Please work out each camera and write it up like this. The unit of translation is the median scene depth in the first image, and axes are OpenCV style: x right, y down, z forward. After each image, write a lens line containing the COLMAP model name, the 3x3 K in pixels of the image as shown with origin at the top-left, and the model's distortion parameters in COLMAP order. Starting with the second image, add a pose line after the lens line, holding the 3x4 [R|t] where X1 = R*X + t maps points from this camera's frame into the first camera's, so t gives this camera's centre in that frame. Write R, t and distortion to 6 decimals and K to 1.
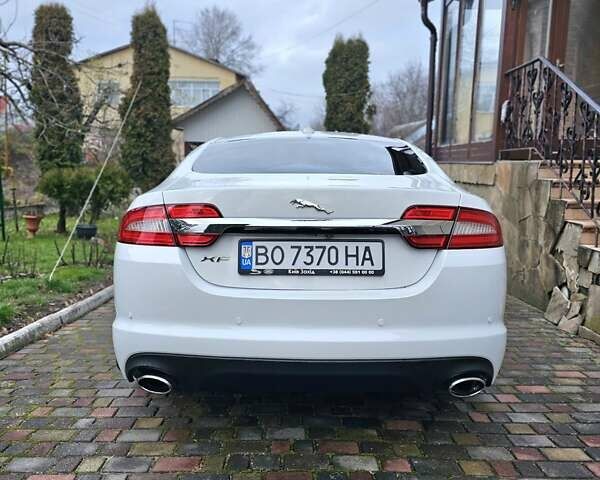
lens RADIAL K [[528.5, 0, 302.1], [0, 528.5, 241.7], [0, 0, 1]] dist [0.075559, -0.093392]
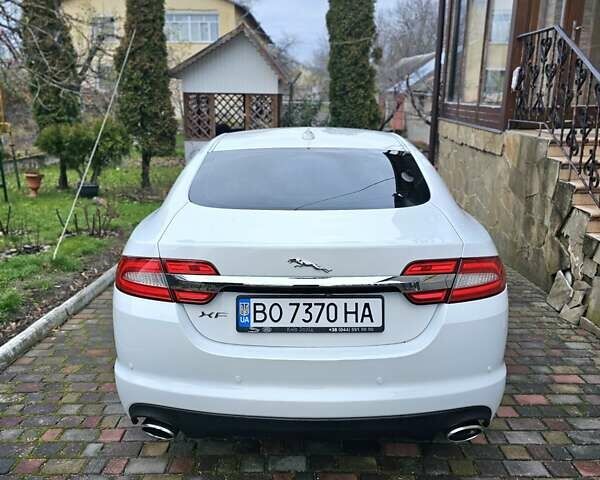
lens RADIAL K [[528.5, 0, 300.7], [0, 528.5, 245.3], [0, 0, 1]] dist [0.075559, -0.093392]
pose [[0.999885, -0.009400, -0.011930, 0.009860], [0.010814, 0.992156, 0.124536, -0.167147], [0.010666, -0.124651, 0.992143, 0.025109]]
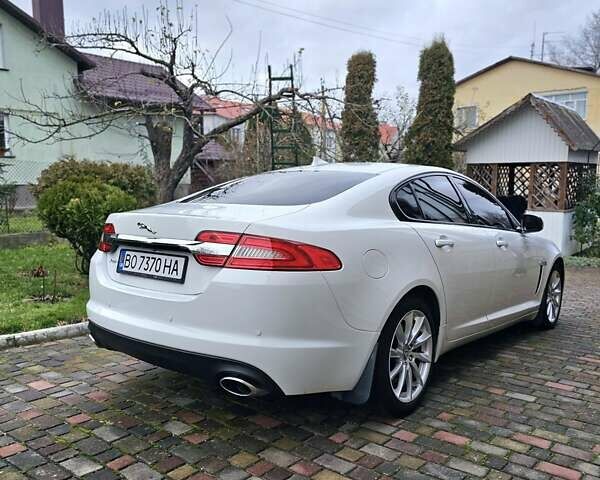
lens RADIAL K [[528.5, 0, 300.3], [0, 528.5, 243.5], [0, 0, 1]] dist [0.075559, -0.093392]
pose [[0.782790, 0.055877, -0.619772, 0.888052], [-0.076569, 0.997041, -0.006817, -0.035594], [0.617557, 0.052792, 0.784752, 0.115904]]
